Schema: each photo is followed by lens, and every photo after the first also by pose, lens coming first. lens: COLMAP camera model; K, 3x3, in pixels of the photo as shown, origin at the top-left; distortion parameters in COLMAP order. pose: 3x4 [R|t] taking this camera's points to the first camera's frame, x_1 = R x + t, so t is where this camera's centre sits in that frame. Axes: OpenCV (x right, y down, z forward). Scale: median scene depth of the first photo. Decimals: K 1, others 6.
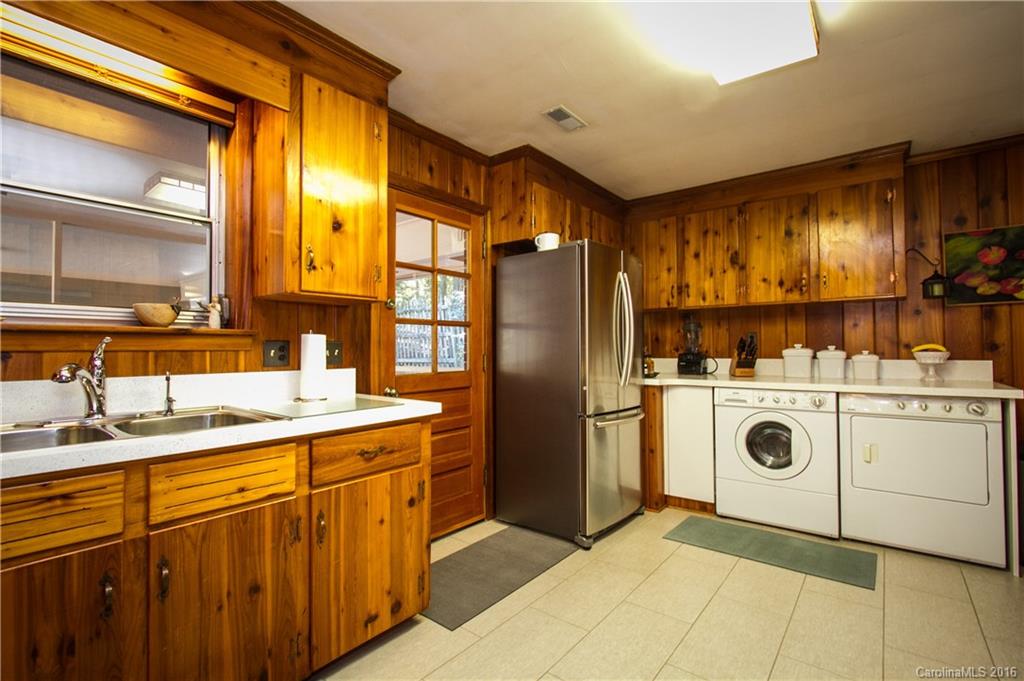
lens RADIAL K [[469.4, 0, 505.4], [0, 469.4, 340.3], [0, 0, 1]] dist [-0.011174, 0.000526]
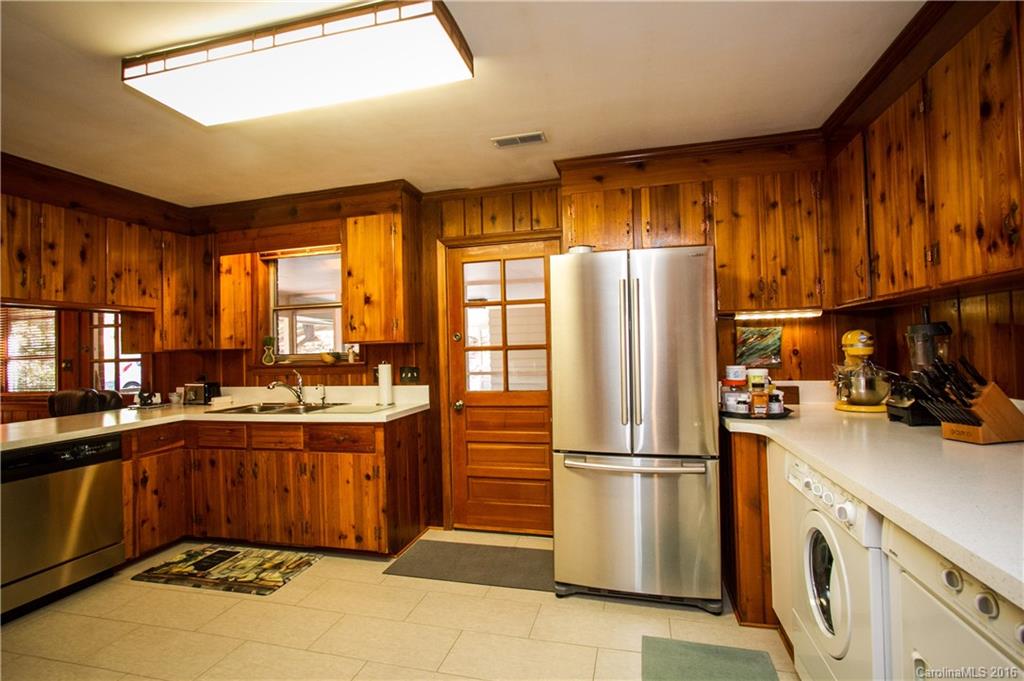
lens RADIAL K [[489.9, 0, 503.9], [0, 489.9, 339.8], [0, 0, 1]] dist [-0.005886, -0.001634]
pose [[0.406157, -0.025261, -0.913454, 0.942395], [0.044469, 0.998980, -0.007853, -0.047094], [0.912720, -0.037430, 0.406866, 0.493706]]
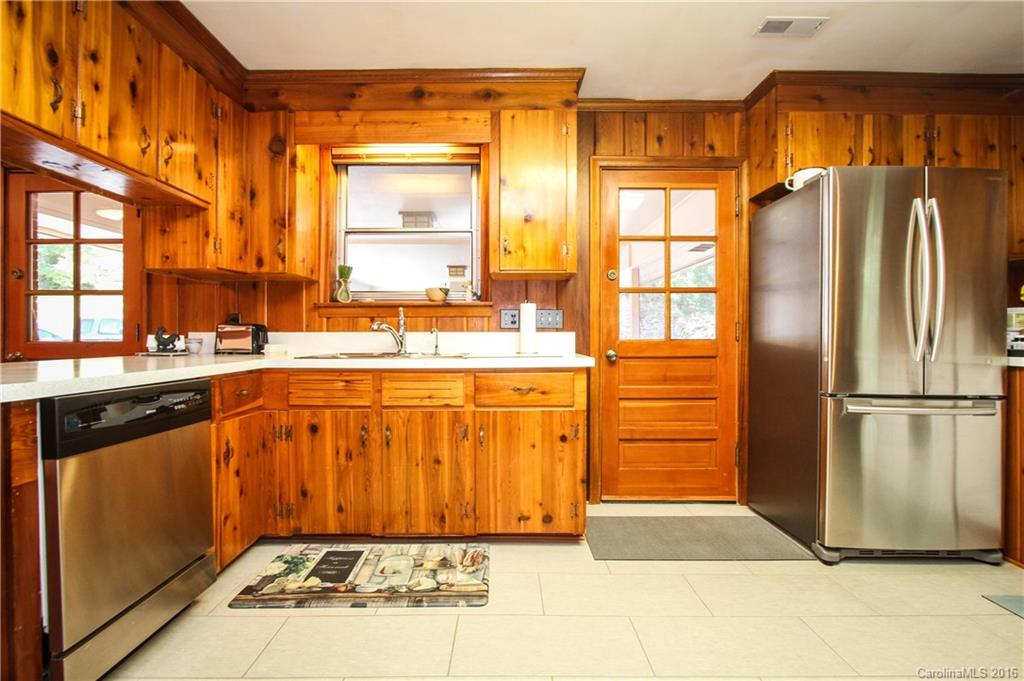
lens RADIAL K [[469.4, 0, 505.4], [0, 469.4, 340.3], [0, 0, 1]] dist [-0.011174, 0.000526]
pose [[0.631652, 0.007326, -0.775218, 0.405461], [0.012641, 0.999725, 0.019748, 0.045001], [0.775149, -0.022273, 0.631386, 0.087476]]
